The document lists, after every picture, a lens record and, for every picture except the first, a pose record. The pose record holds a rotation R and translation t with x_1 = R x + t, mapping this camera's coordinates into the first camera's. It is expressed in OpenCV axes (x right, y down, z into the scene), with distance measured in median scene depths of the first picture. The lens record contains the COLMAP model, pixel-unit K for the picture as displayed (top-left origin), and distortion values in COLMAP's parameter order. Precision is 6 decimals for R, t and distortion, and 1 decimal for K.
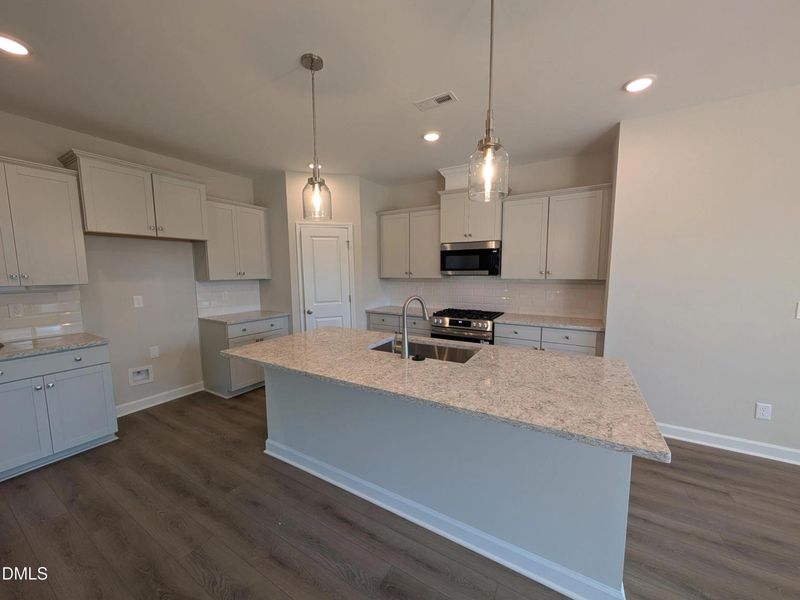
lens RADIAL K [[301.7, 0, 399.7], [0, 301.7, 303.2], [0, 0, 1]] dist [-0.000204, 0.000118]
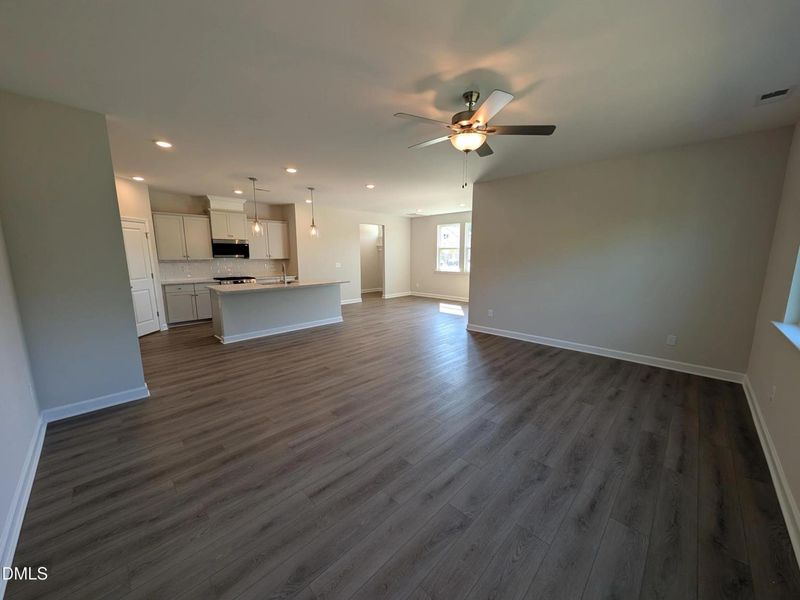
lens RADIAL K [[301.7, 0, 399.7], [0, 301.7, 303.2], [0, 0, 1]] dist [-0.000204, 0.000118]
pose [[0.238245, -0.151278, 0.959351, -1.380725], [0.100565, 0.986327, 0.130557, 0.047376], [-0.965984, 0.065373, 0.250201, -0.456403]]
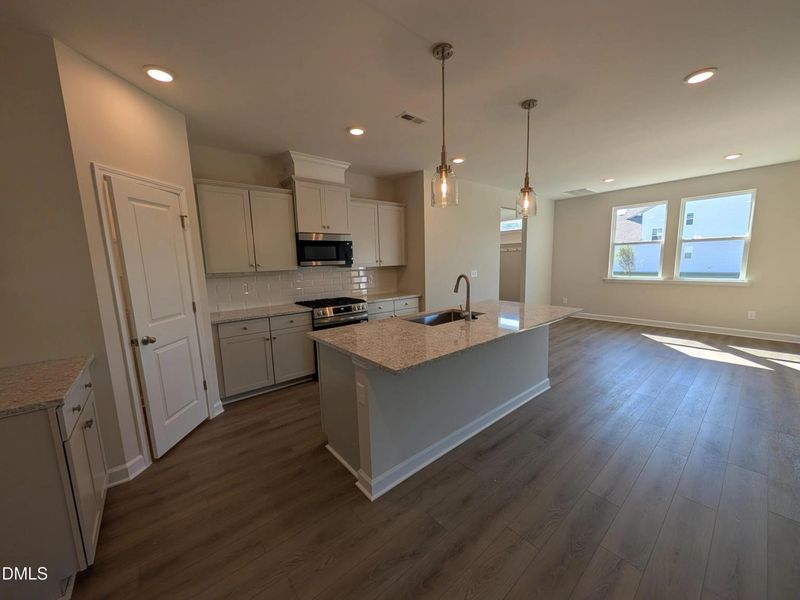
lens RADIAL K [[301.7, 0, 399.7], [0, 301.7, 303.2], [0, 0, 1]] dist [-0.000204, 0.000118]
pose [[0.334666, -0.137222, 0.932292, -0.696698], [0.124144, 0.987138, 0.100730, -0.037887], [-0.934123, 0.082028, 0.347397, 0.418794]]
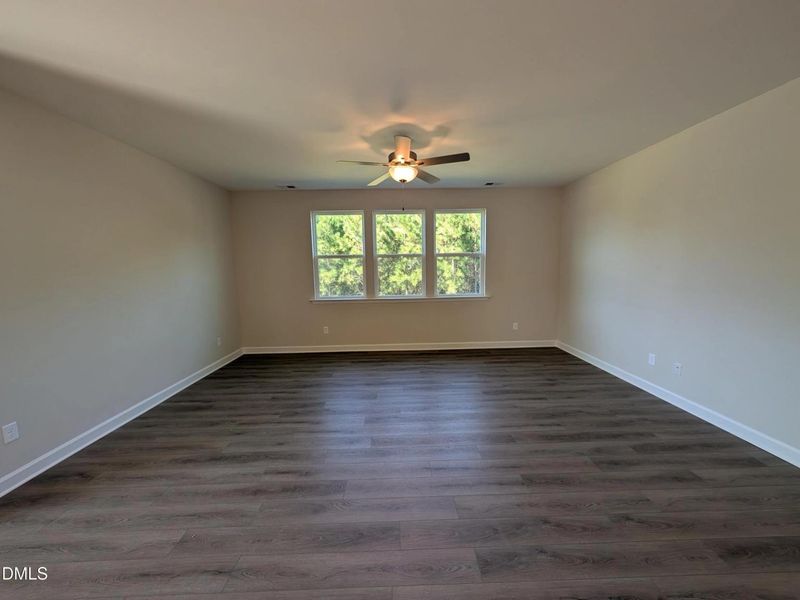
lens RADIAL K [[301.7, 0, 399.7], [0, 301.7, 303.2], [0, 0, 1]] dist [-0.000204, 0.000118]
pose [[-0.844425, 0.081049, -0.529507, 1.451931], [-0.036764, 0.977388, 0.208232, -0.141440], [0.534411, 0.195303, -0.822351, 1.263492]]
